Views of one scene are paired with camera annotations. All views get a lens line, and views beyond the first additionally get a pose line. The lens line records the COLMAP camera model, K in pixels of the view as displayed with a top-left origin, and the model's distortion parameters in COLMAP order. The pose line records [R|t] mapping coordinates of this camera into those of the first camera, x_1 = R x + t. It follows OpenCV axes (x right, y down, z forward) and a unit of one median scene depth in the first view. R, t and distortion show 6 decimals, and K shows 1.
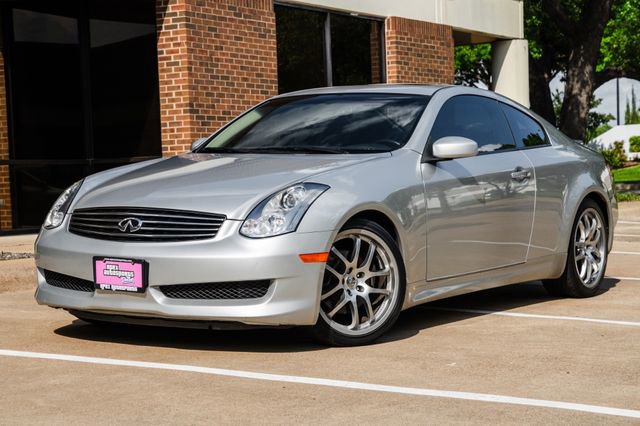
lens RADIAL K [[1371.9, 0, 304.7], [0, 1371.9, 215.0], [0, 0, 1]] dist [0.356784, 0.536254]
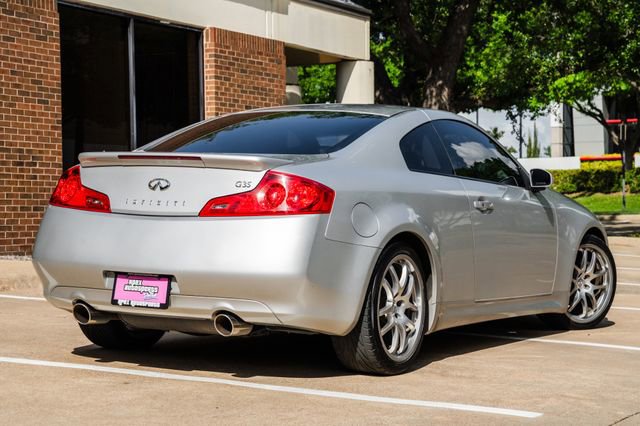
lens RADIAL K [[1371.9, 0, 304.7], [0, 1371.9, 215.0], [0, 0, 1]] dist [0.356784, 0.536254]
pose [[0.998328, 0.027652, 0.050750, 0.100600], [-0.026723, 0.999464, -0.018898, -0.003937], [-0.051246, 0.017511, 0.998533, 0.101487]]
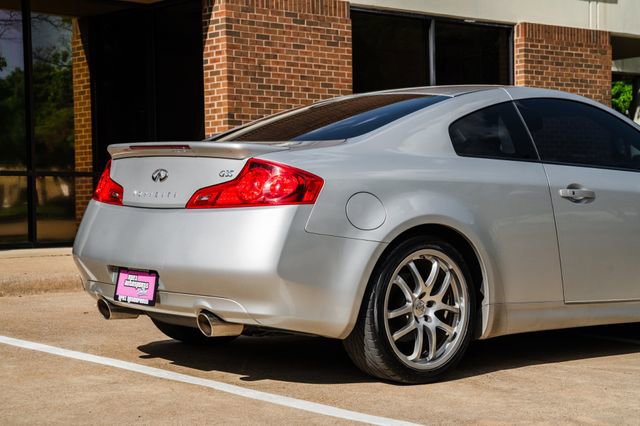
lens RADIAL K [[1245.9, 0, 320.0], [0, 1245.9, 213.0], [0, 0, 1]] dist [0.323384, 0.272540]
pose [[0.956854, 0.021384, -0.289780, 0.223922], [-0.024608, 0.999669, -0.007487, -0.007347], [0.289524, 0.014295, 0.957064, 0.185042]]
